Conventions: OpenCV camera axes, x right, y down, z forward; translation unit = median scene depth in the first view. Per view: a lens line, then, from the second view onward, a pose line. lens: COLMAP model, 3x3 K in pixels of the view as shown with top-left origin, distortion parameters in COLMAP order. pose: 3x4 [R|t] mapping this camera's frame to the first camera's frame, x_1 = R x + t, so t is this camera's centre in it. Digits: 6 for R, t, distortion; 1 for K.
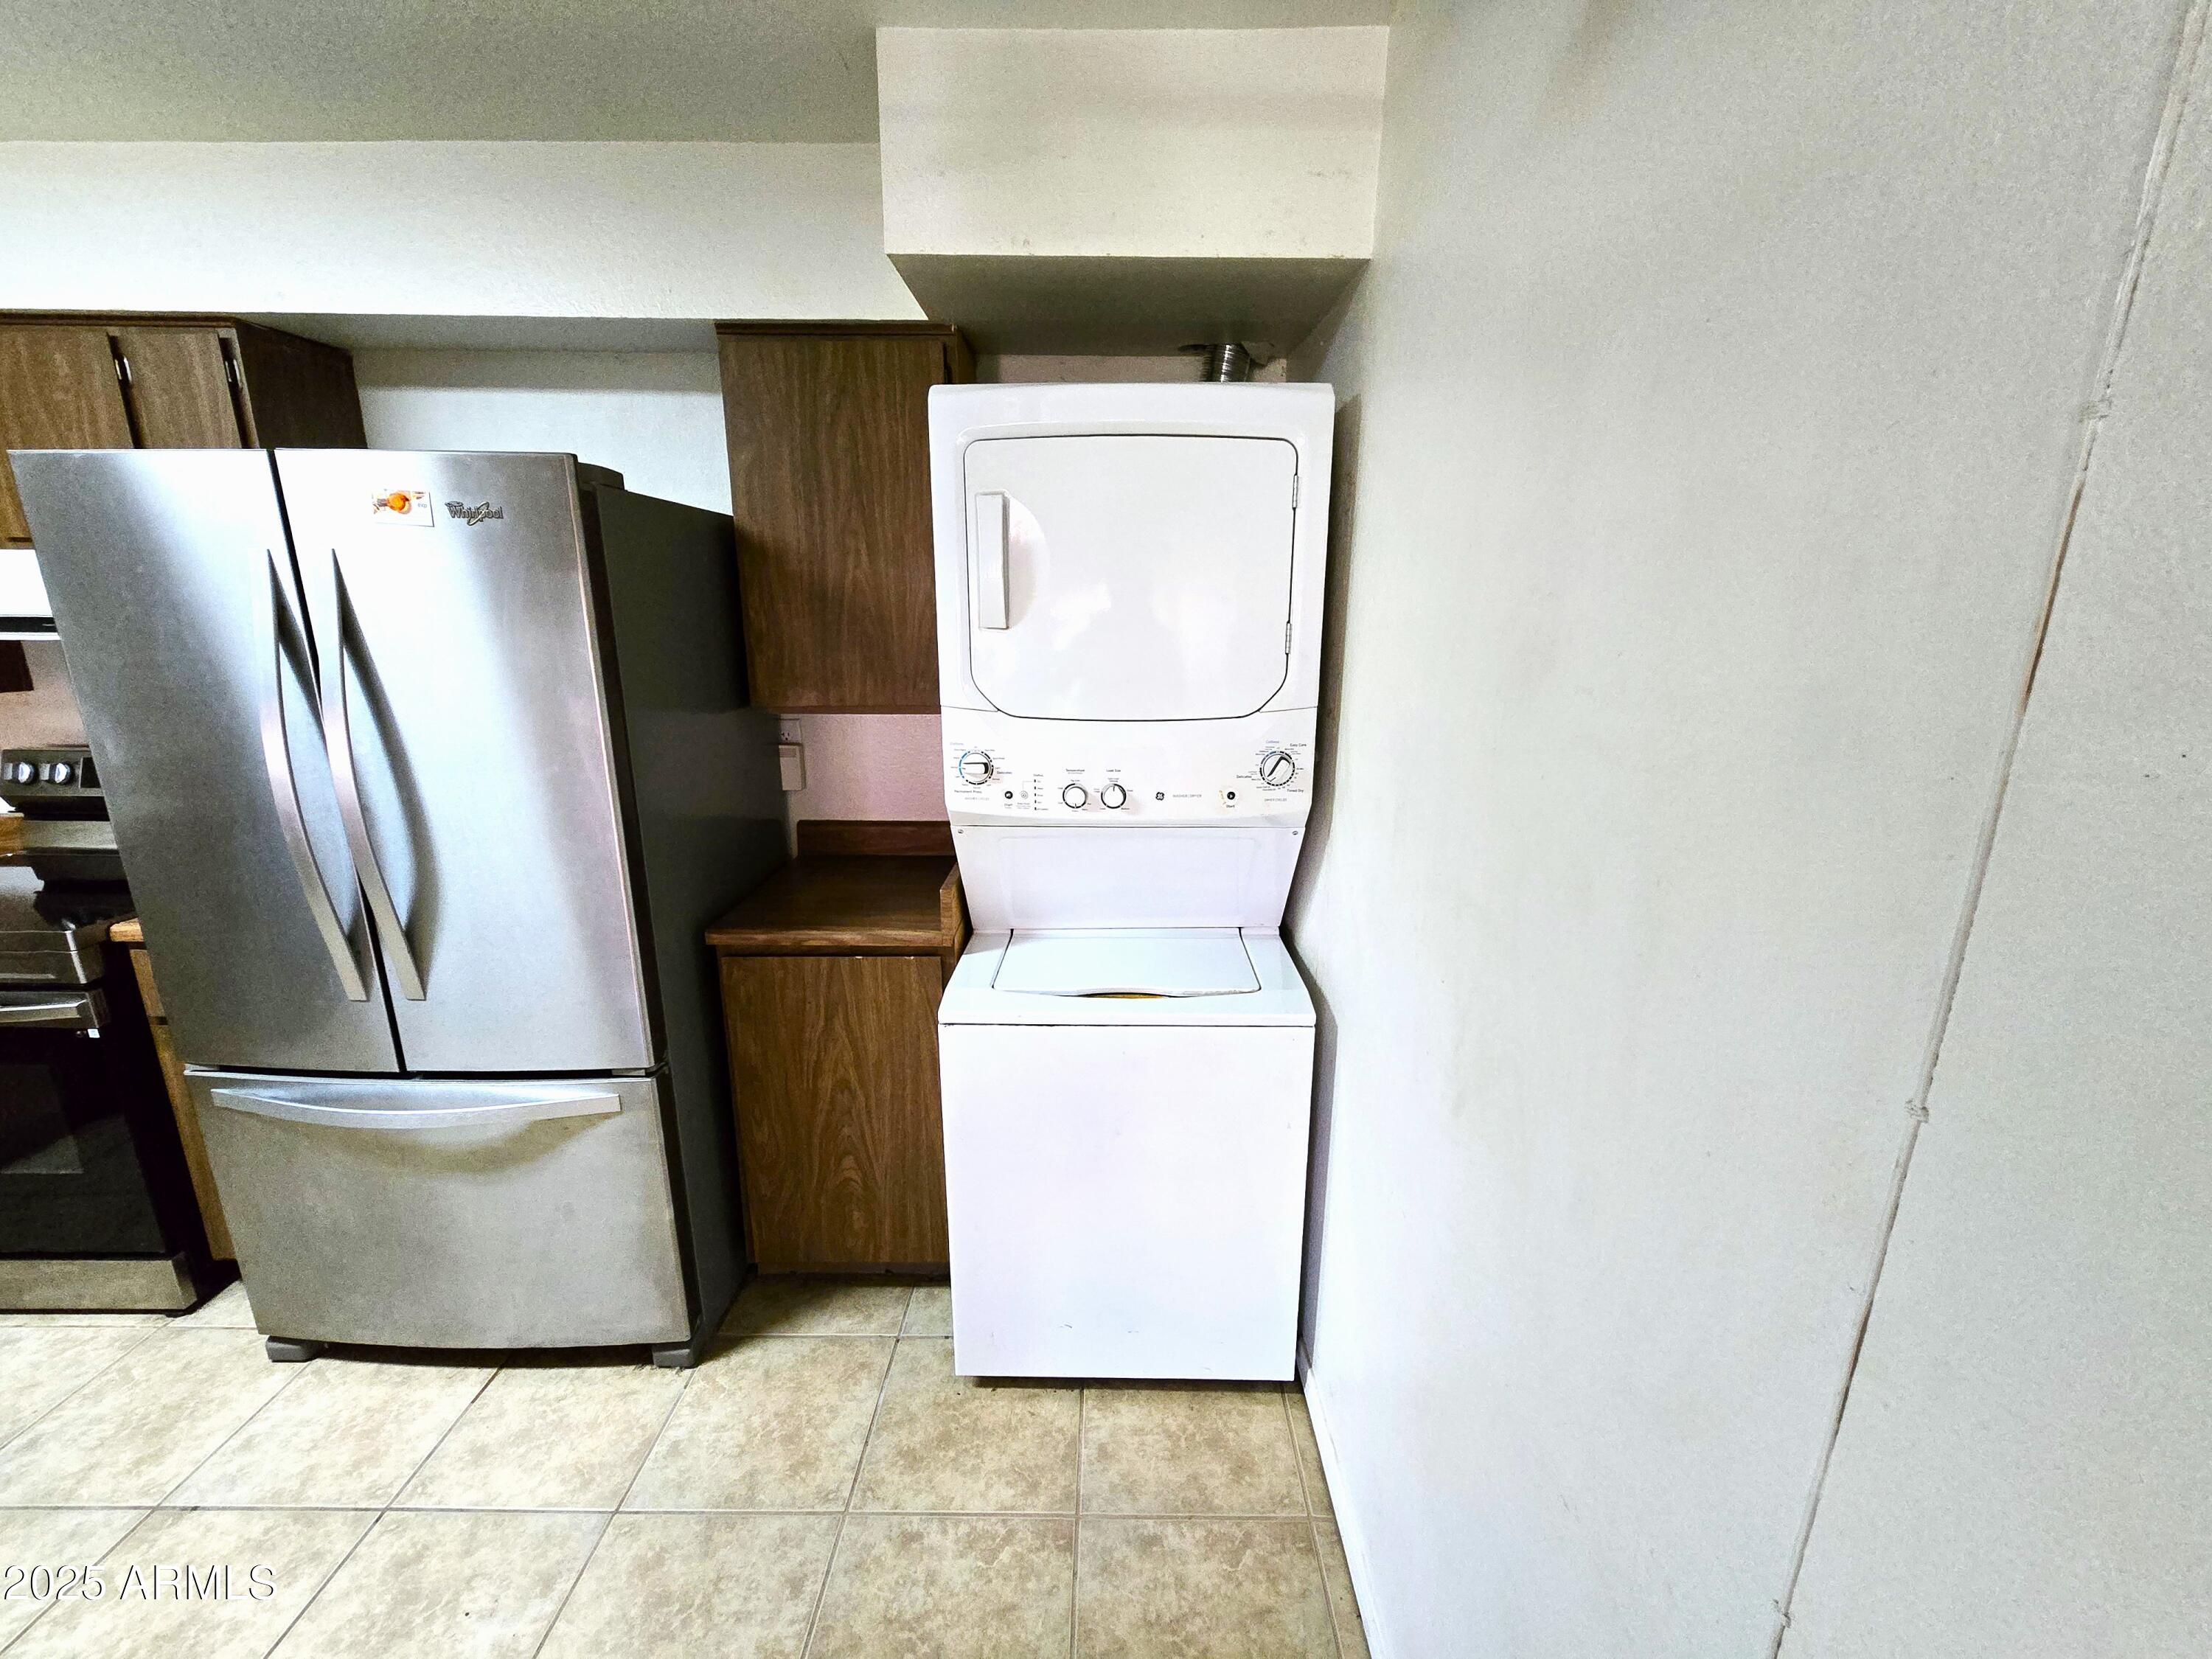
lens RADIAL K [[909.2, 0, 1106.0], [0, 909.2, 829.5], [0, 0, 1]] dist [-0.022954, 0.007862]
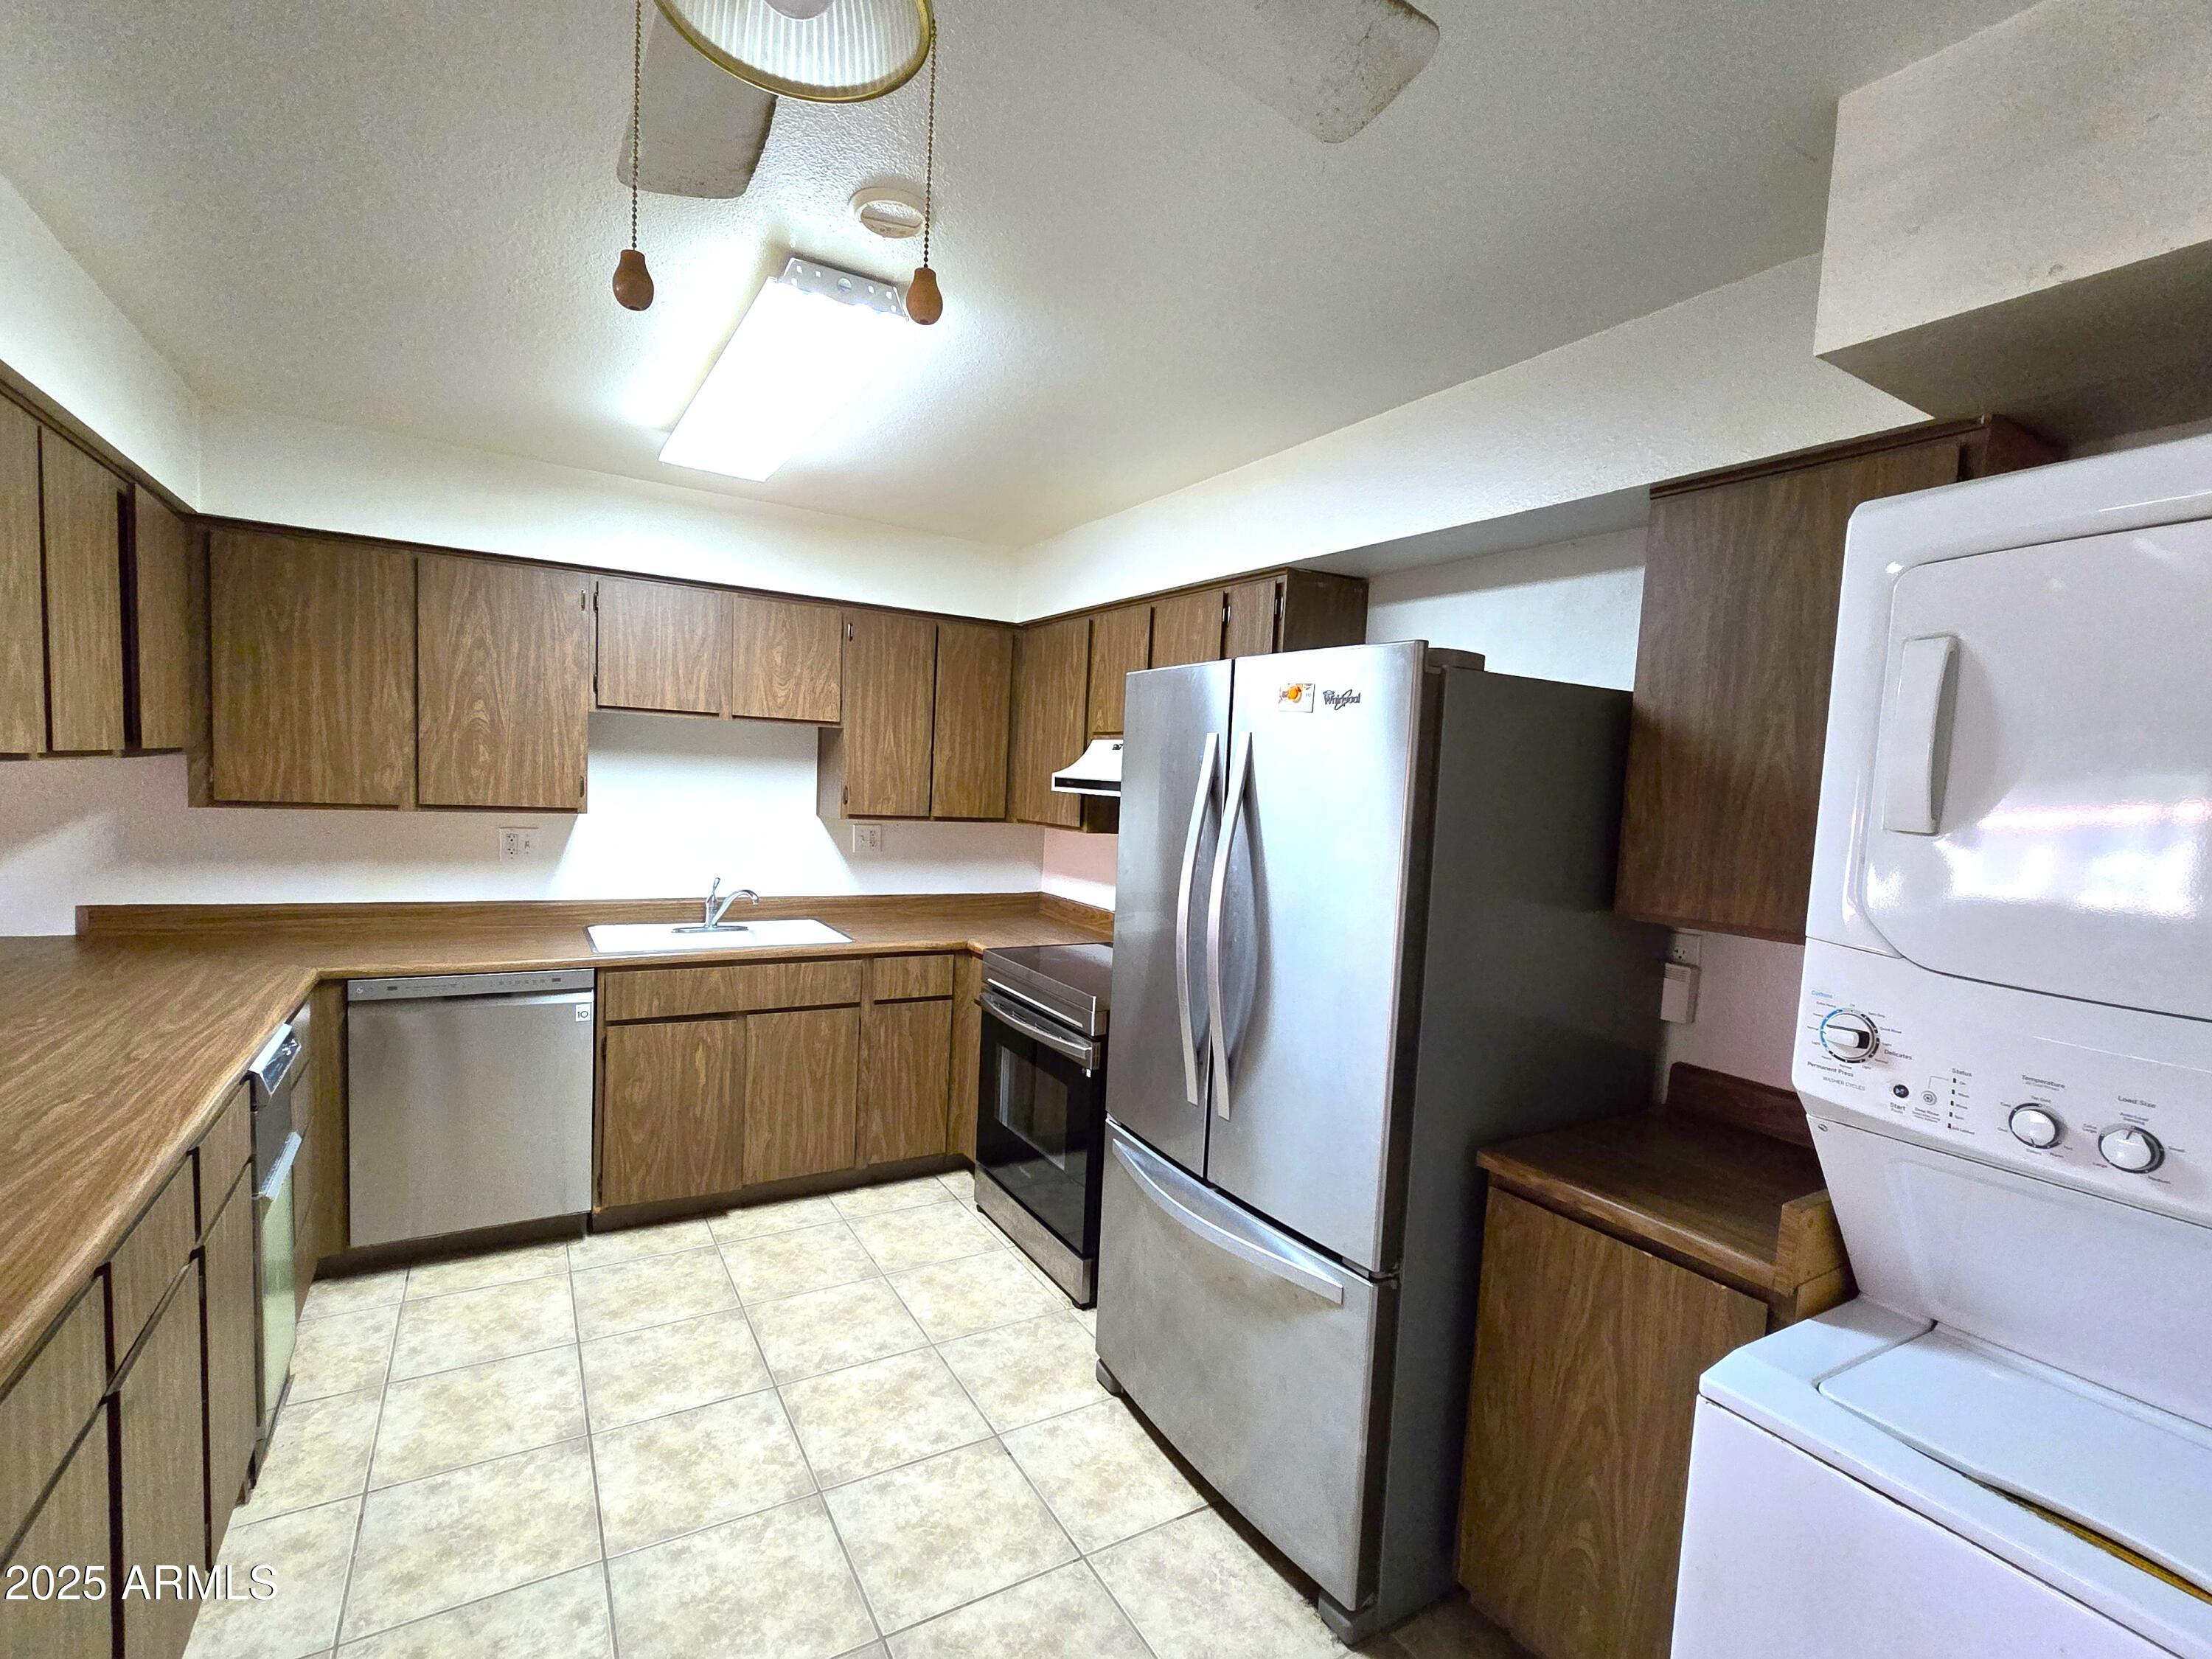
lens RADIAL K [[994.5, 0, 1106.0], [0, 994.5, 829.5], [0, 0, 1]] dist [-0.012389, 0.000310]
pose [[0.510780, 0.061386, -0.857517, 0.172918], [-0.242852, 0.967127, -0.075423, -0.026029], [0.824698, 0.246774, 0.508897, 0.140198]]
